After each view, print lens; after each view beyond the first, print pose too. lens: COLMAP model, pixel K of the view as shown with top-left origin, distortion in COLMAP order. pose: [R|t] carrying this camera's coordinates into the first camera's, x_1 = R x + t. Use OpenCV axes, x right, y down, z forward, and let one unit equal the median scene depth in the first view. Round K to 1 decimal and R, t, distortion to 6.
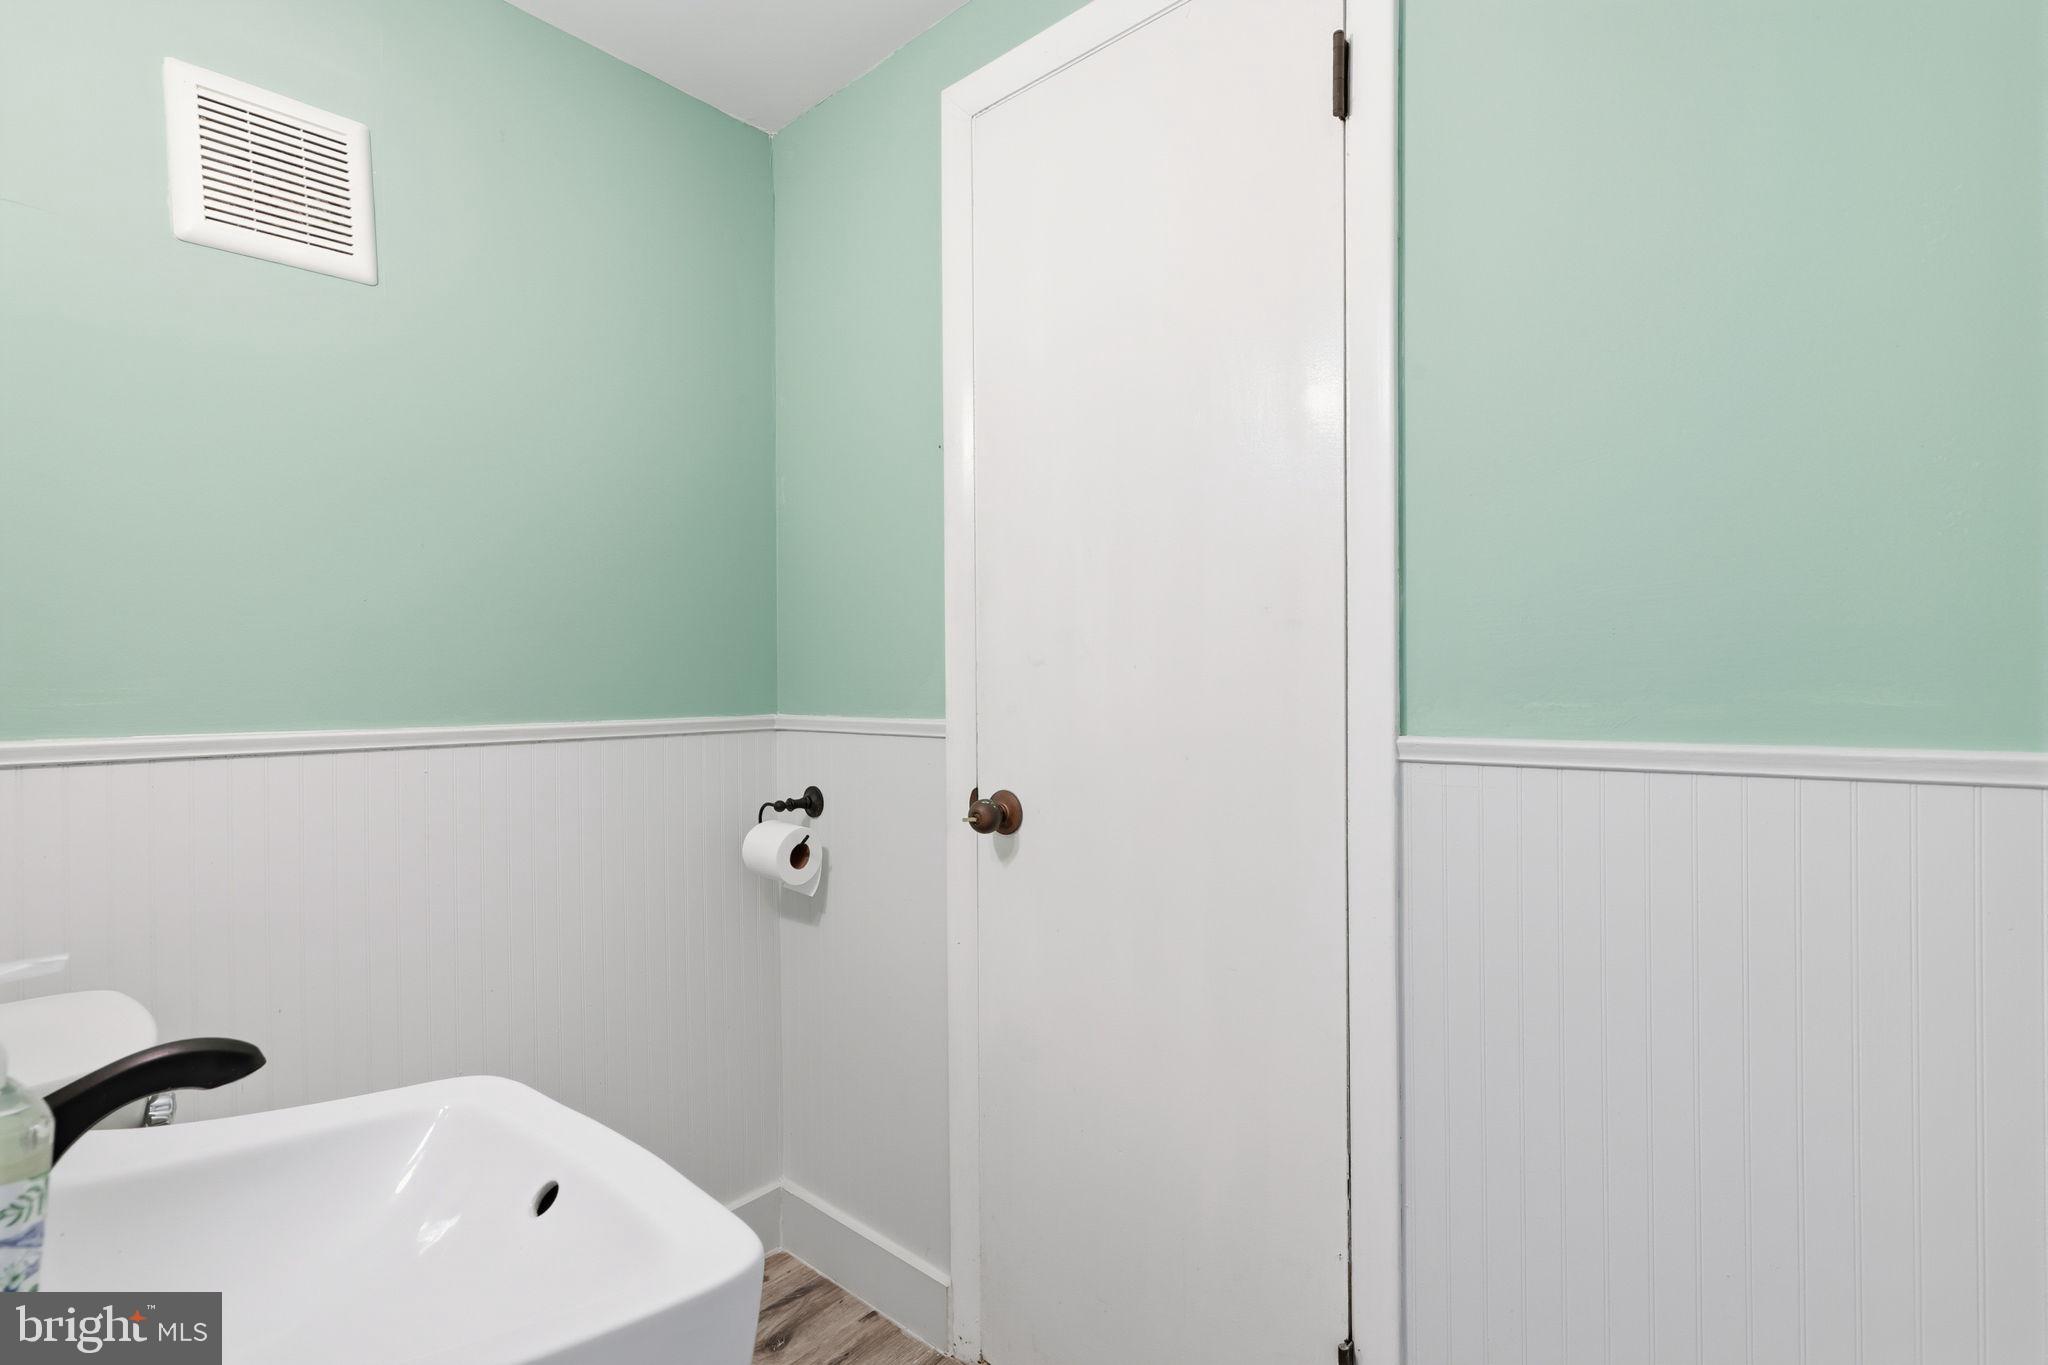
lens RADIAL K [[1033.2, 0, 1023.2], [0, 1033.2, 689.8], [0, 0, 1]] dist [-0.001554, -0.000098]
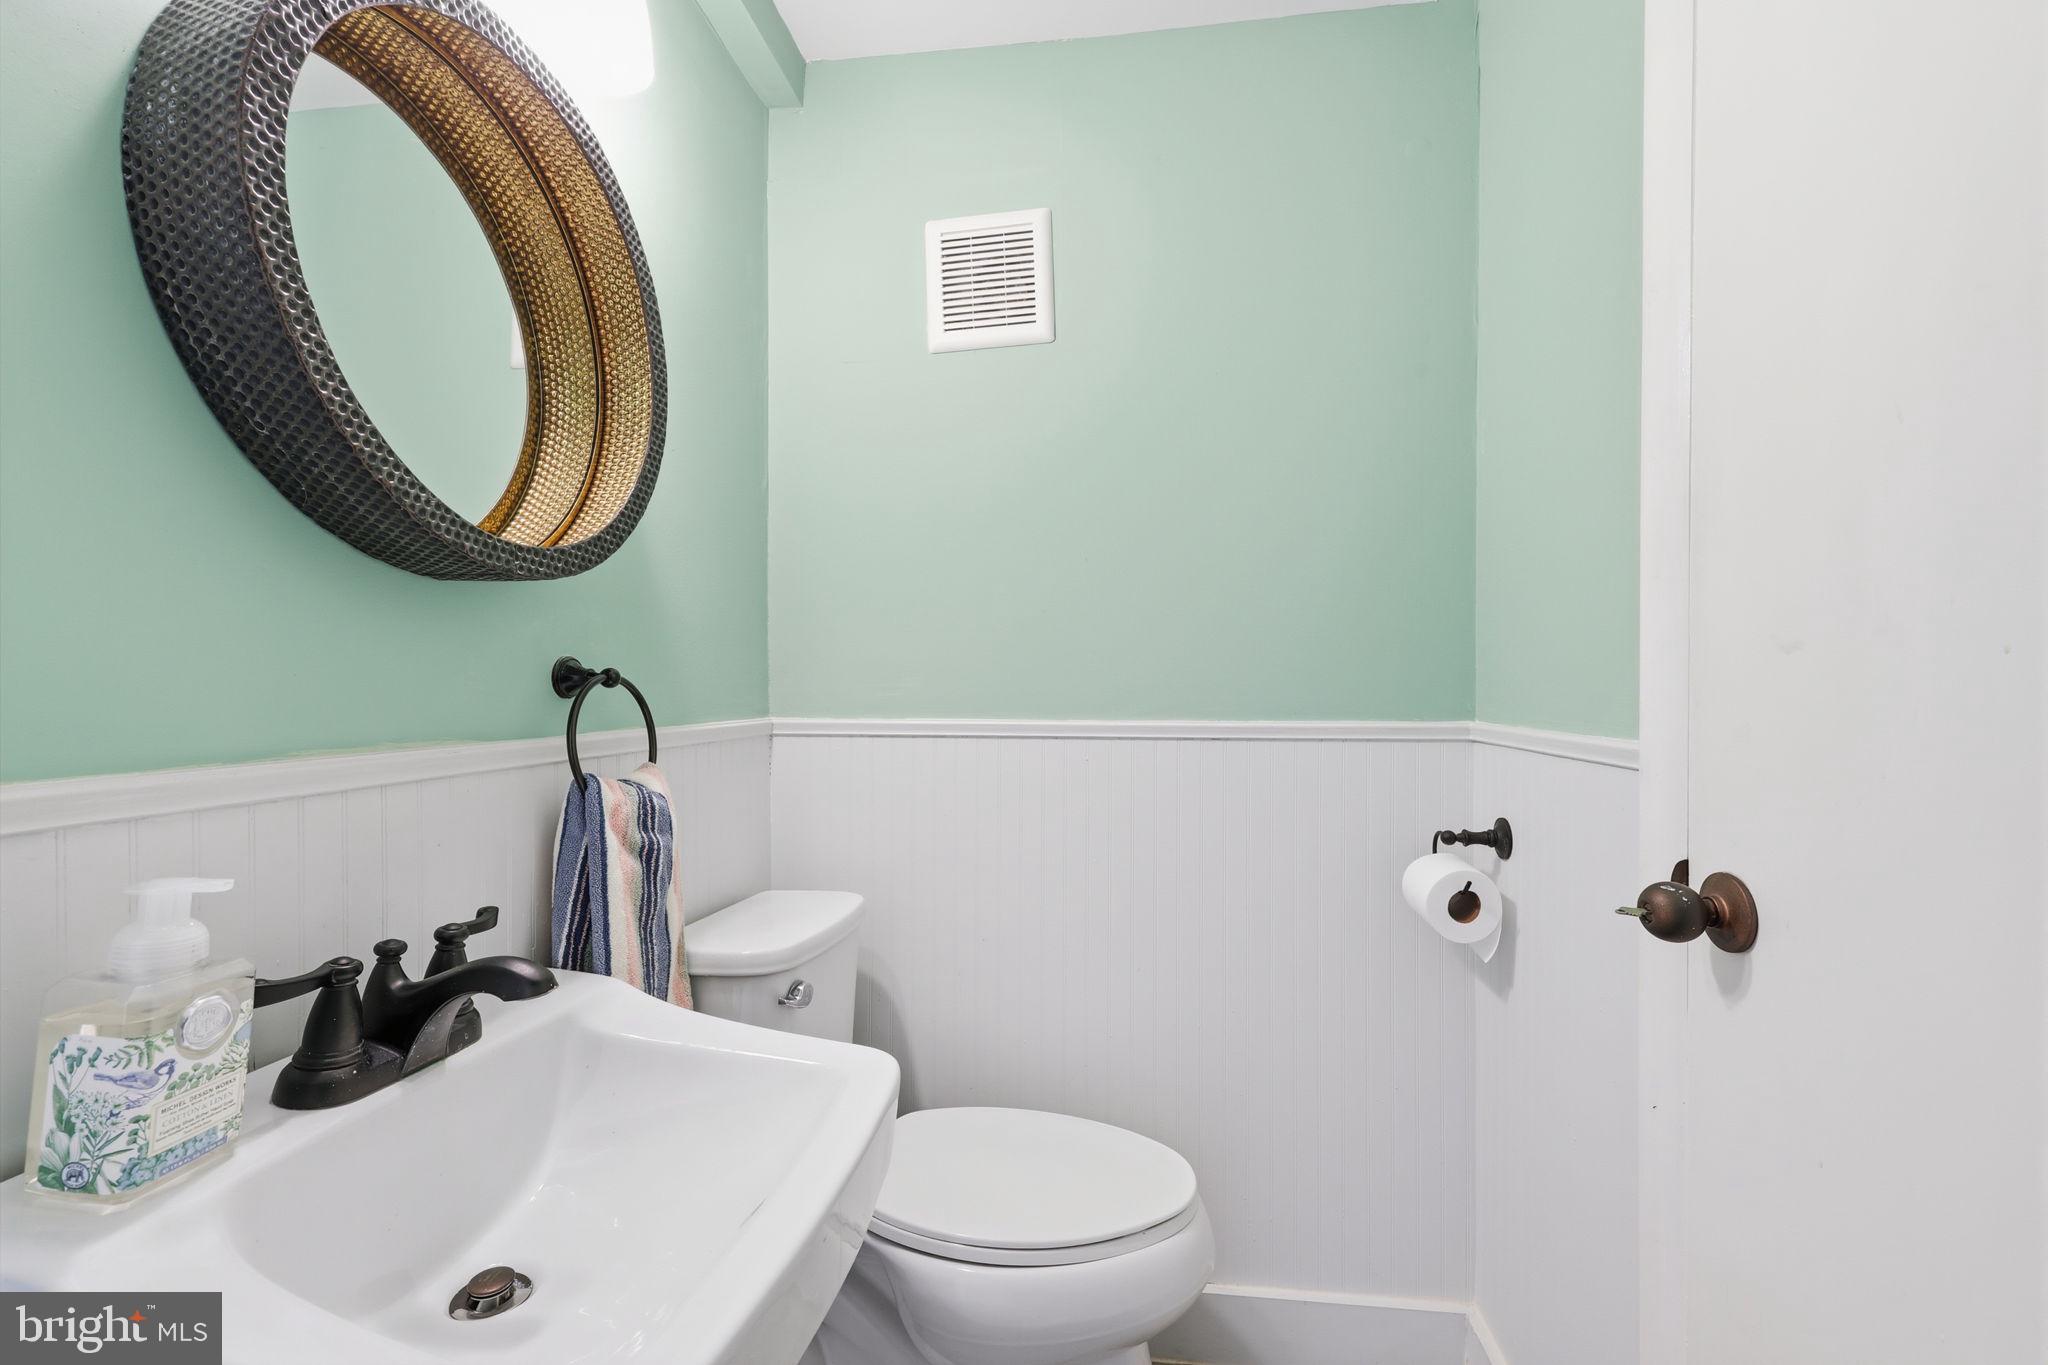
lens RADIAL K [[881.2, 0, 1024.0], [0, 881.2, 688.7], [0, 0, 1]] dist [0.000270, 0.000105]
pose [[0.516062, 0.009578, -0.856498, 0.190006], [-0.008093, 0.999947, 0.006306, -0.003709], [0.856513, 0.003678, 0.516112, 0.403879]]
